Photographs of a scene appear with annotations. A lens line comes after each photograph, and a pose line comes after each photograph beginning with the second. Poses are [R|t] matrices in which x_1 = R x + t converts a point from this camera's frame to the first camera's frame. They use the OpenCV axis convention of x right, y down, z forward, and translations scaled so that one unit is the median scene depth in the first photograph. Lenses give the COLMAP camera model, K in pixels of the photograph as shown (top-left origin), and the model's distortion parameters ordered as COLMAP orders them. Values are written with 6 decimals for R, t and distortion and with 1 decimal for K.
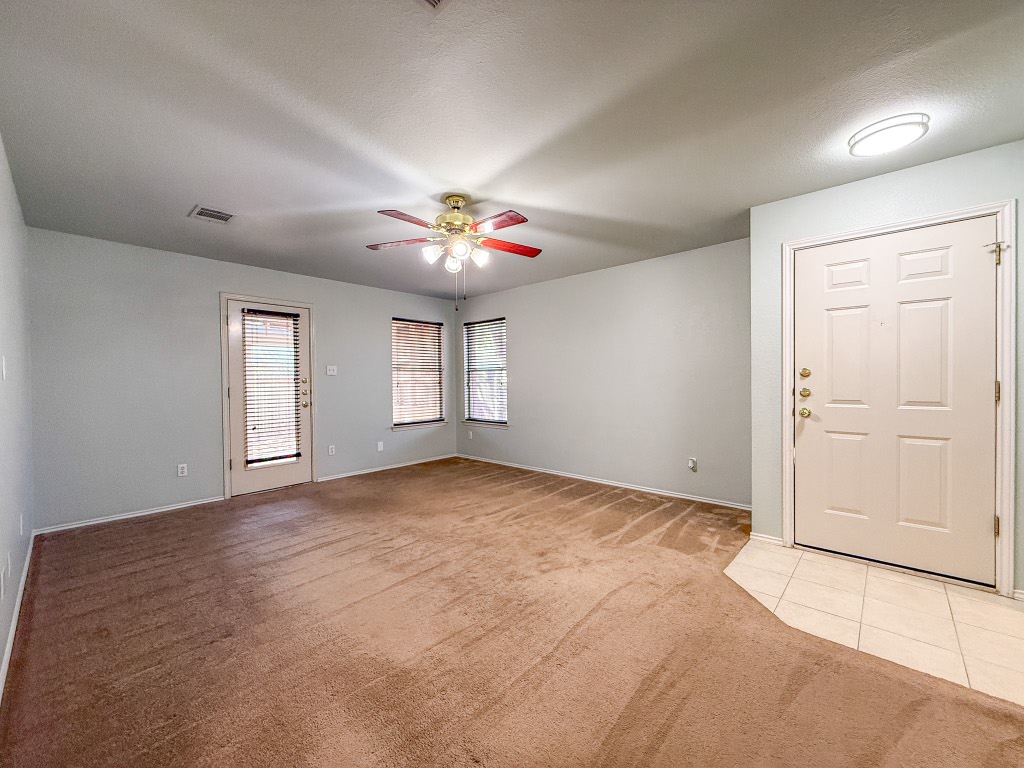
lens RADIAL K [[409.5, 0, 509.3], [0, 409.5, 385.5], [0, 0, 1]] dist [0.001707, -0.000020]
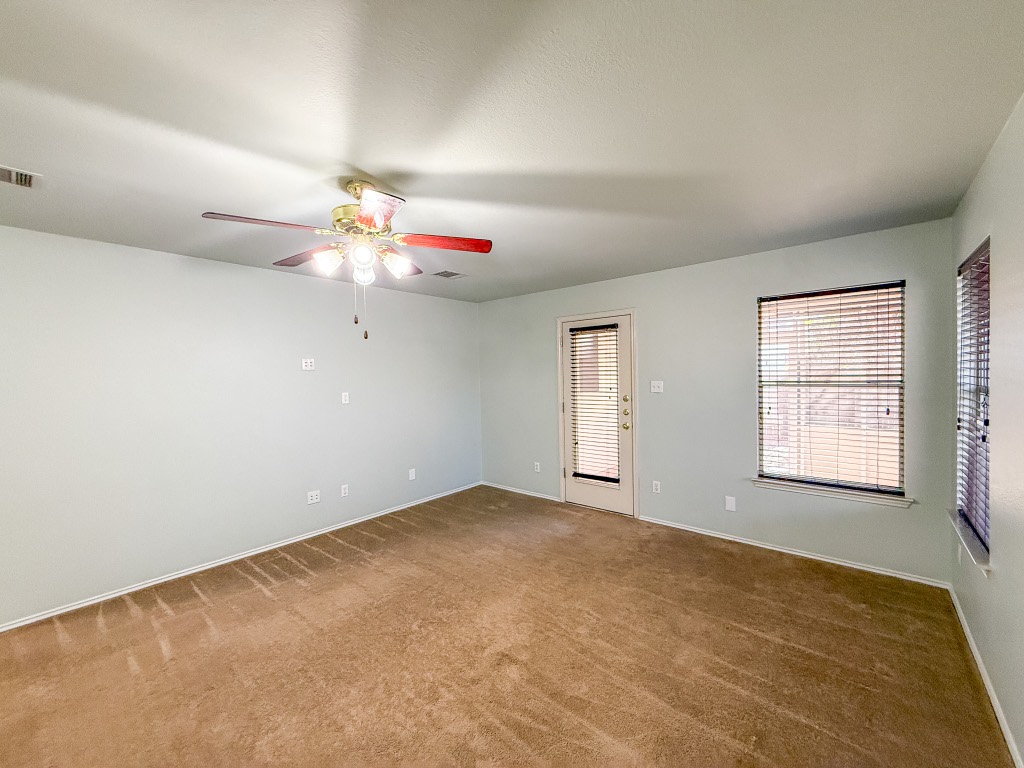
lens RADIAL K [[409.5, 0, 509.3], [0, 409.5, 385.5], [0, 0, 1]] dist [0.001707, -0.000020]
pose [[0.039367, 0.036083, -0.998573, 0.432109], [0.007738, 0.999307, 0.036415, -0.087982], [0.999195, -0.009160, 0.039060, 0.862482]]
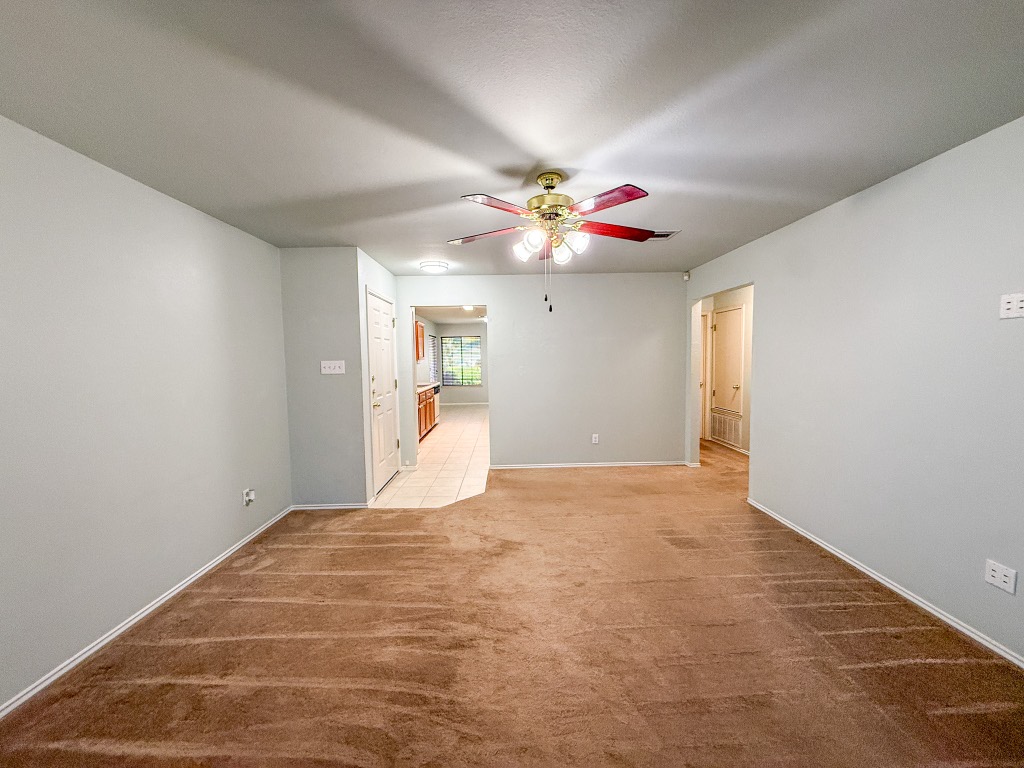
lens RADIAL K [[409.5, 0, 509.3], [0, 409.5, 385.5], [0, 0, 1]] dist [0.001707, -0.000020]
pose [[-0.691296, -0.029048, 0.721987, -0.481824], [0.031495, 0.997031, 0.070270, -0.066461], [-0.721885, 0.071316, -0.688329, 1.165039]]
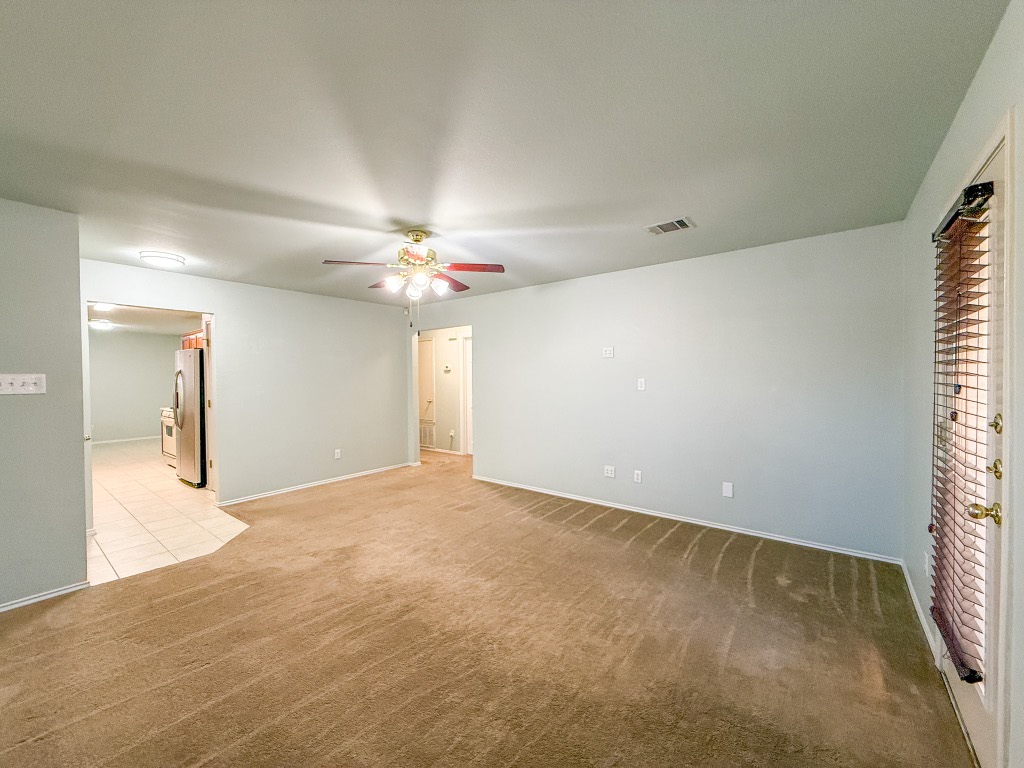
lens RADIAL K [[409.5, 0, 509.3], [0, 409.5, 385.5], [0, 0, 1]] dist [0.001707, -0.000020]
pose [[-0.996546, 0.020502, -0.080478, -0.196033], [0.017856, 0.999281, 0.033461, -0.059731], [0.081106, 0.031908, -0.996195, 1.478203]]
